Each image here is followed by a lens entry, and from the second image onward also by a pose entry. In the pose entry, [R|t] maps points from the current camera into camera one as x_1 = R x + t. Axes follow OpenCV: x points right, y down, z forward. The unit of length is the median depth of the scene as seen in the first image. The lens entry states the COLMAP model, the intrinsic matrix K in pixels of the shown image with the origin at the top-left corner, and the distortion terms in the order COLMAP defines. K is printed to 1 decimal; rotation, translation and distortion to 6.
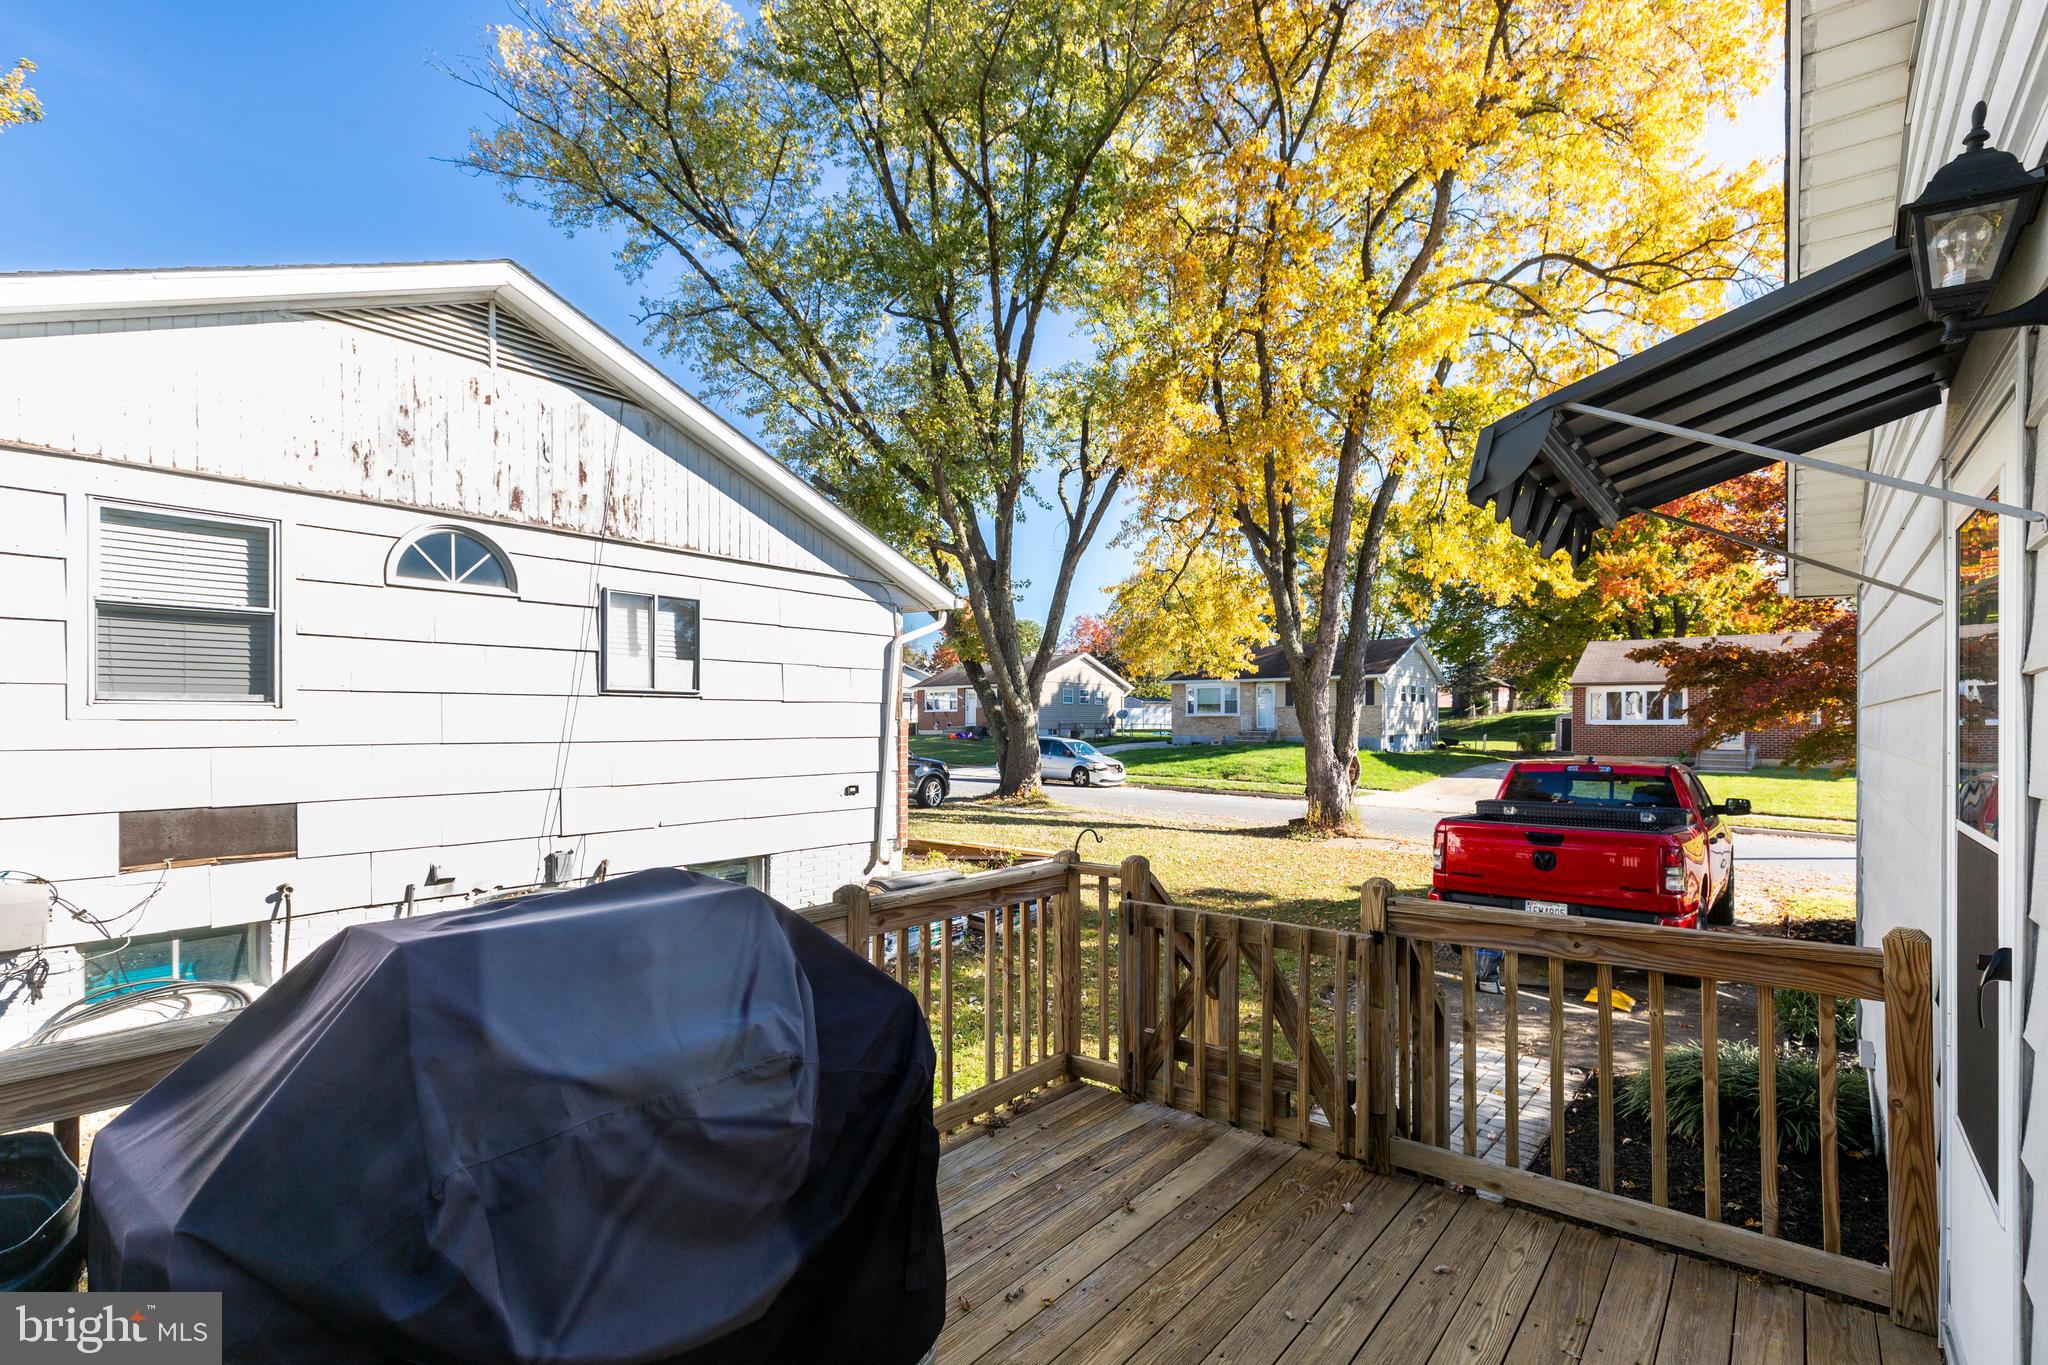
lens RADIAL K [[950.4, 0, 1017.7], [0, 950.4, 708.9], [0, 0, 1]] dist [0.002430, -0.000439]
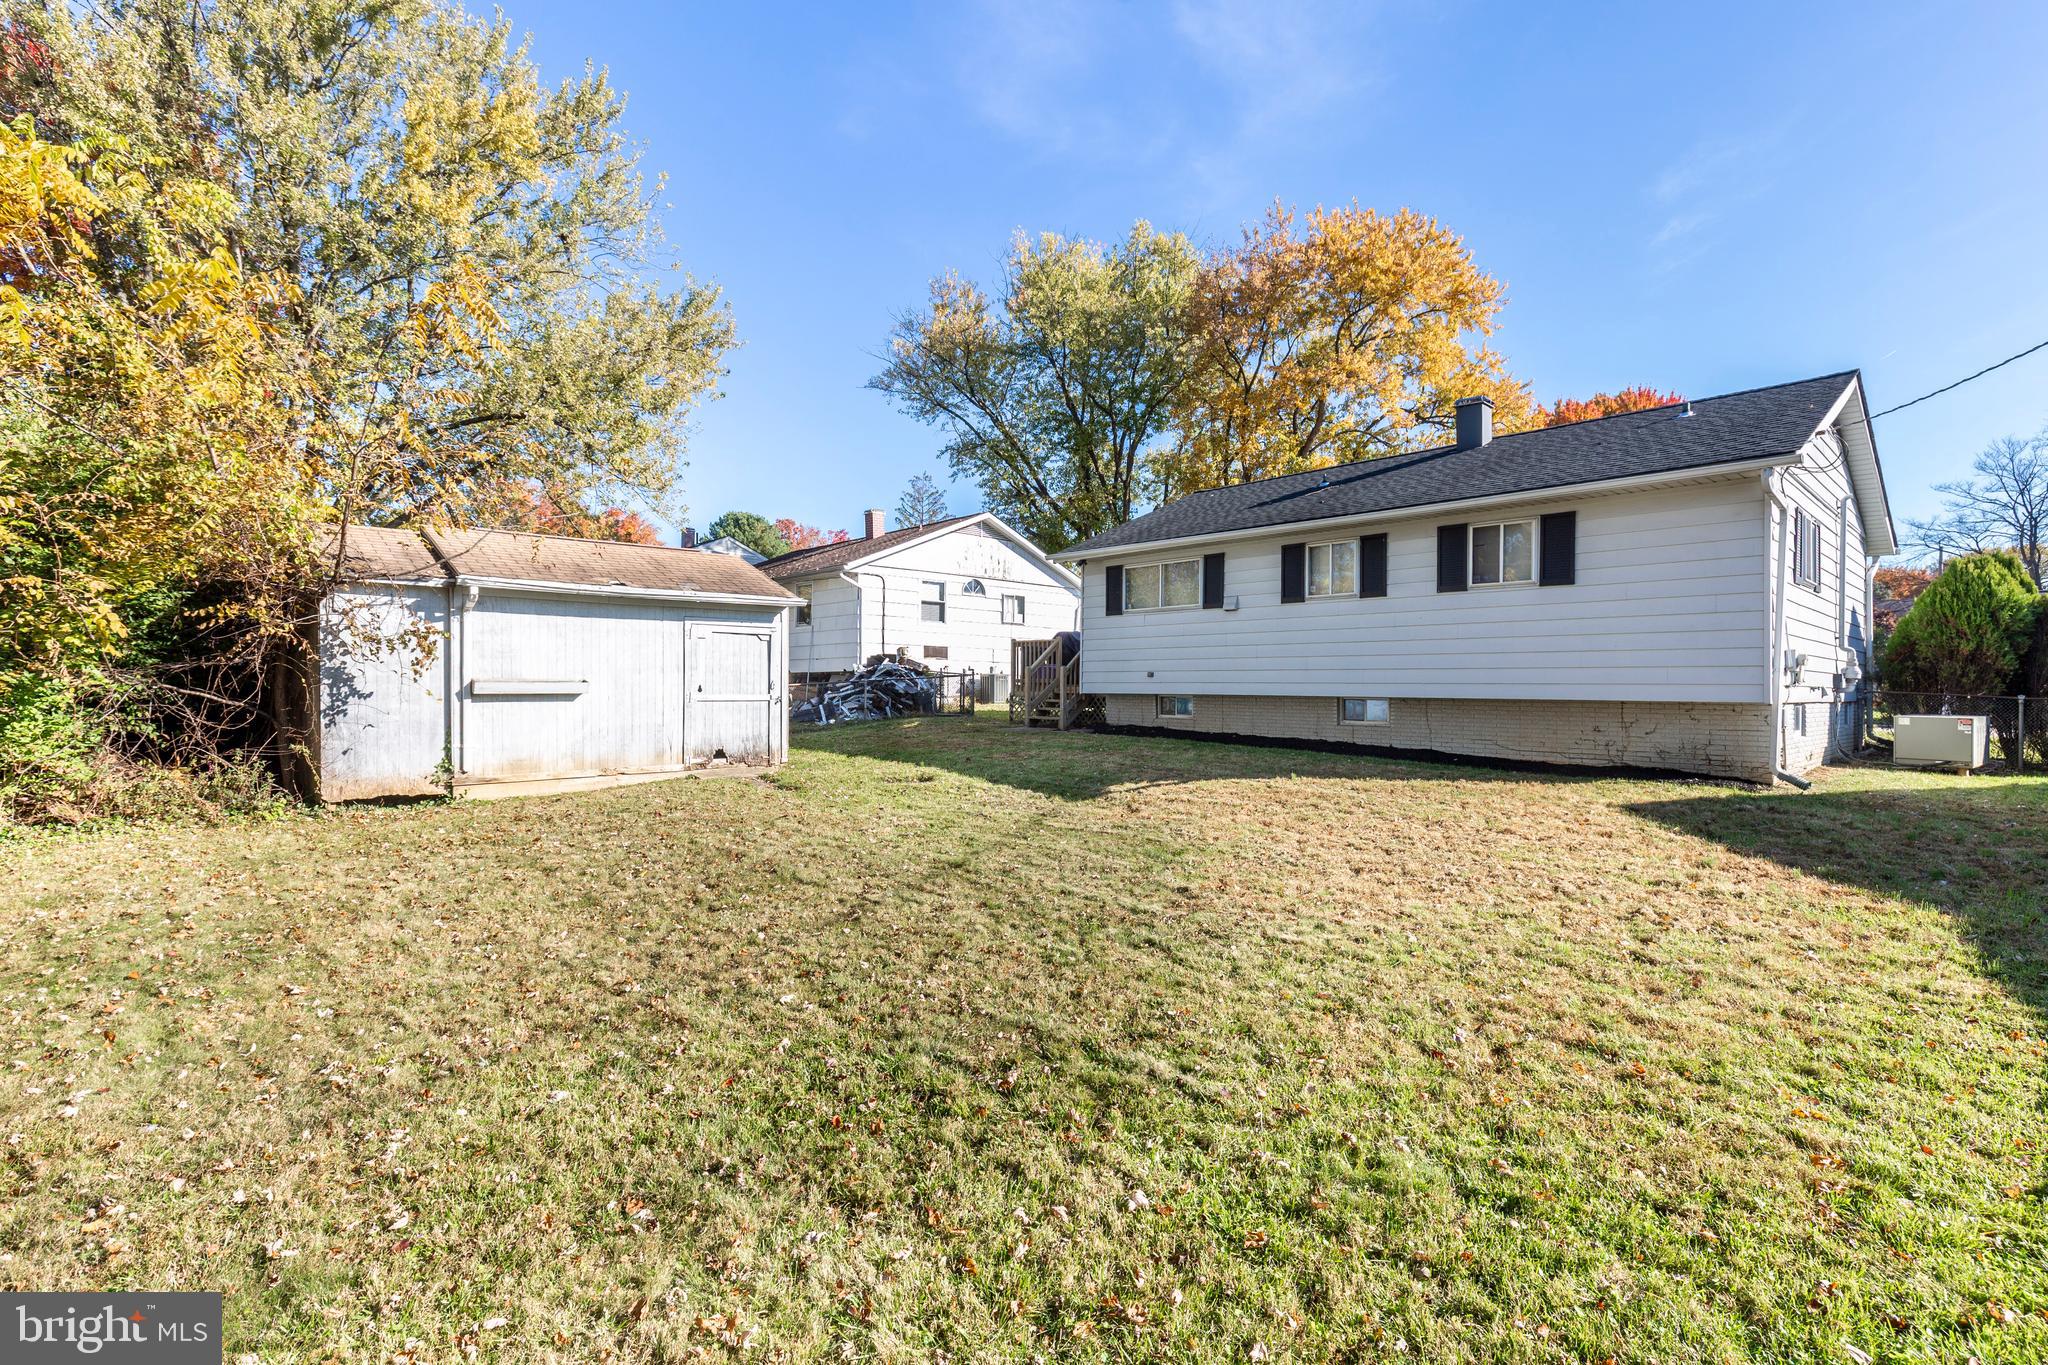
lens RADIAL K [[942.7, 0, 1024.0], [0, 942.7, 682.5], [0, 0, 1]] dist [0.003091, 0.000218]
pose [[0.992511, 0.006404, -0.121986, 0.072164], [-0.005398, 0.999949, 0.008578, 0.161602], [0.122034, -0.007856, 0.992495, -2.318728]]
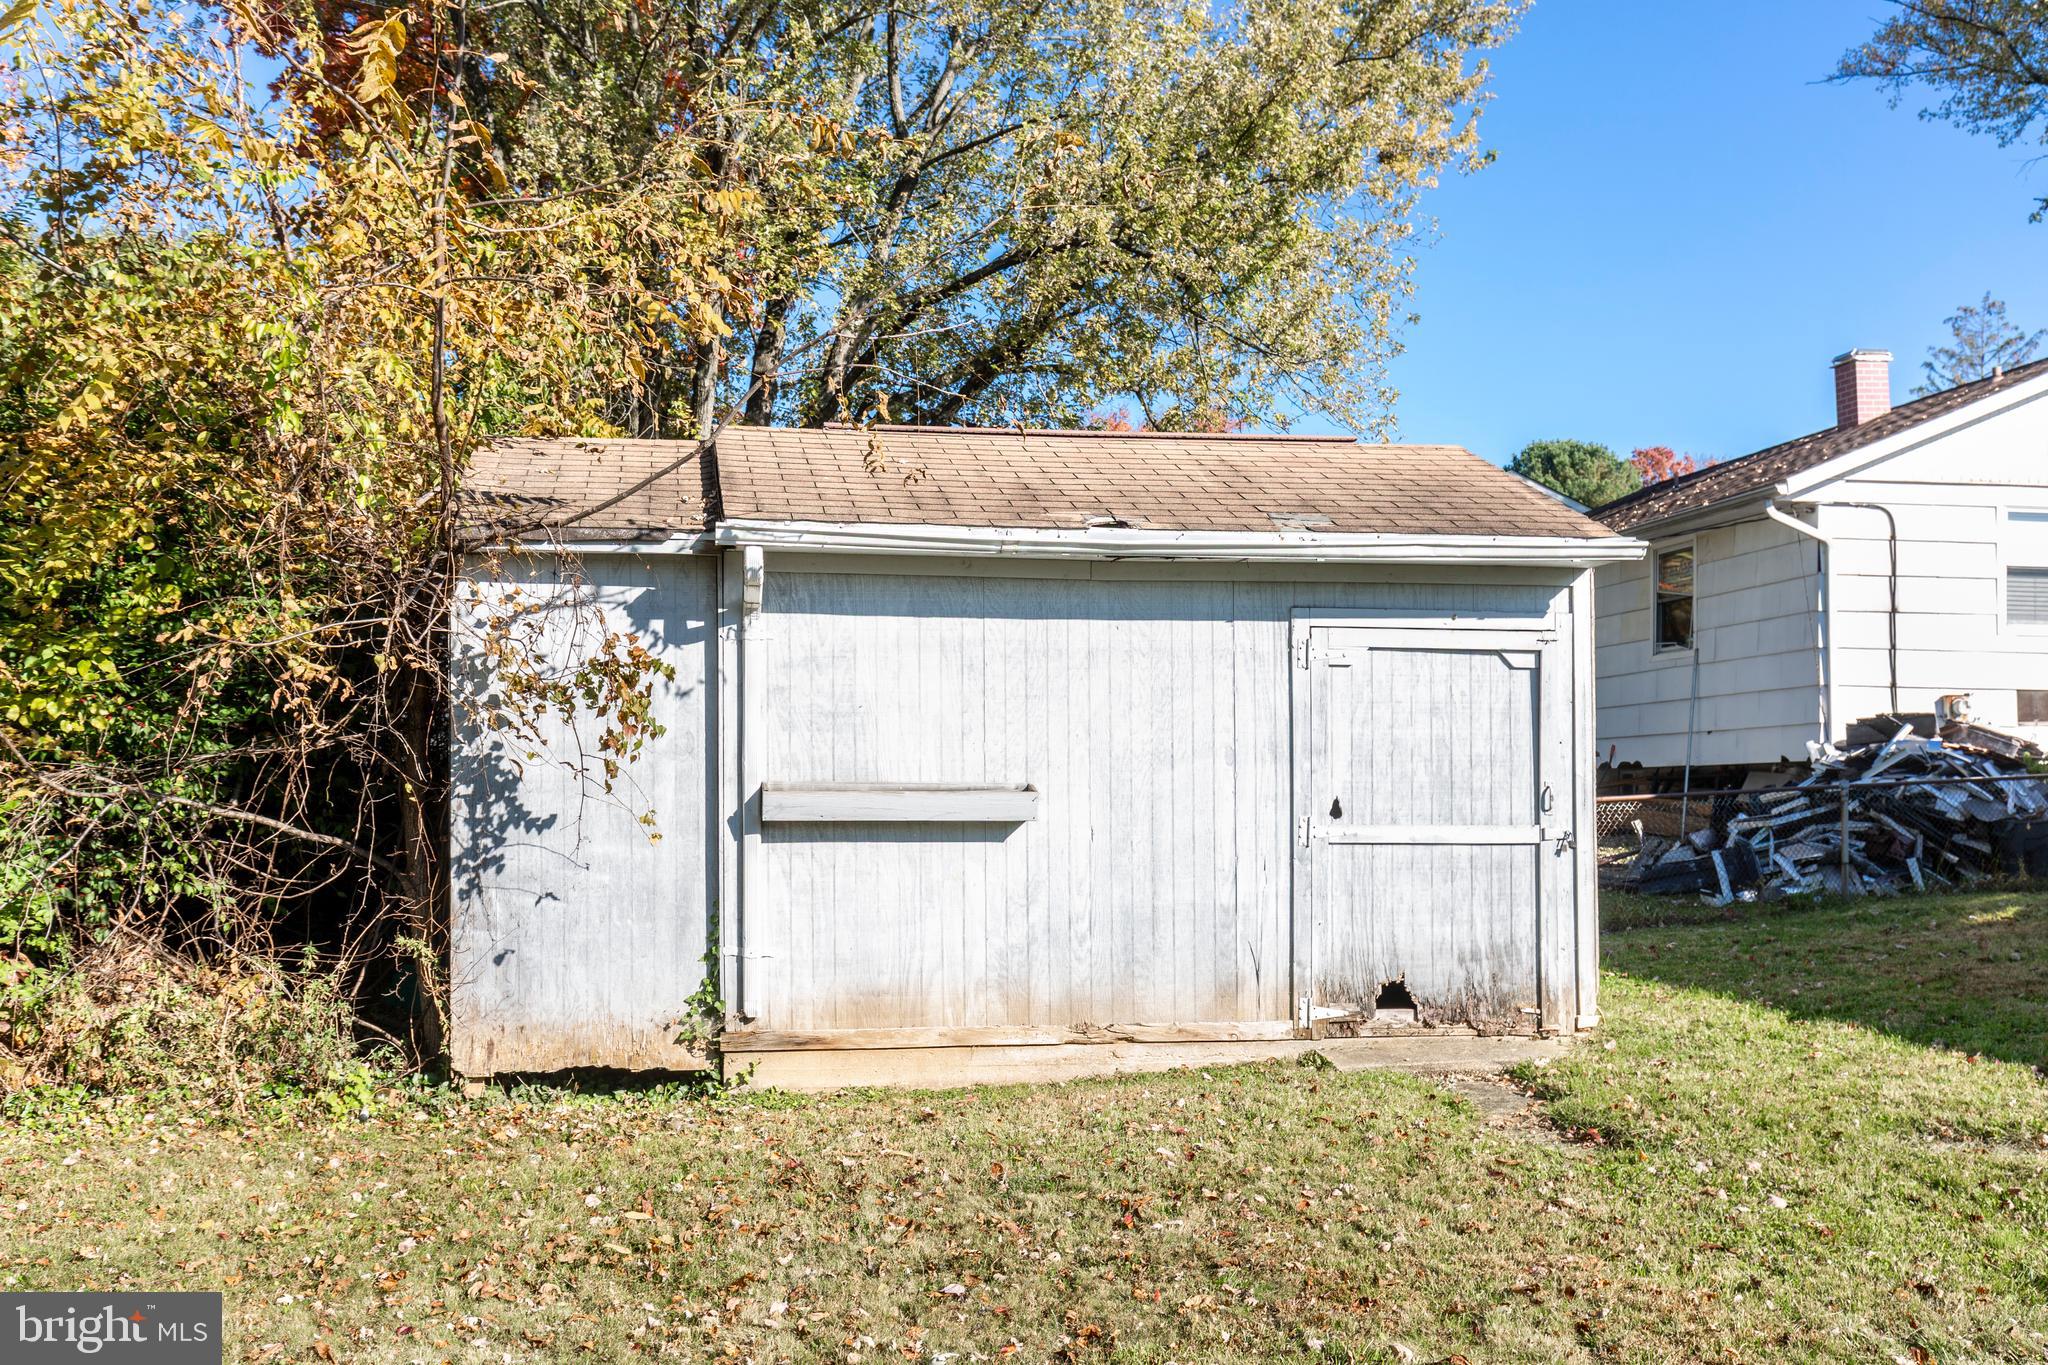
lens RADIAL K [[1878.4, 0, 963.4], [0, 1878.4, 720.5], [0, 0, 1]] dist [0.006709, 0.005792]
pose [[0.747930, -0.020235, -0.663470, -0.080304], [0.001972, 0.999599, -0.028264, 0.166977], [0.663775, 0.019831, 0.747669, -1.809336]]
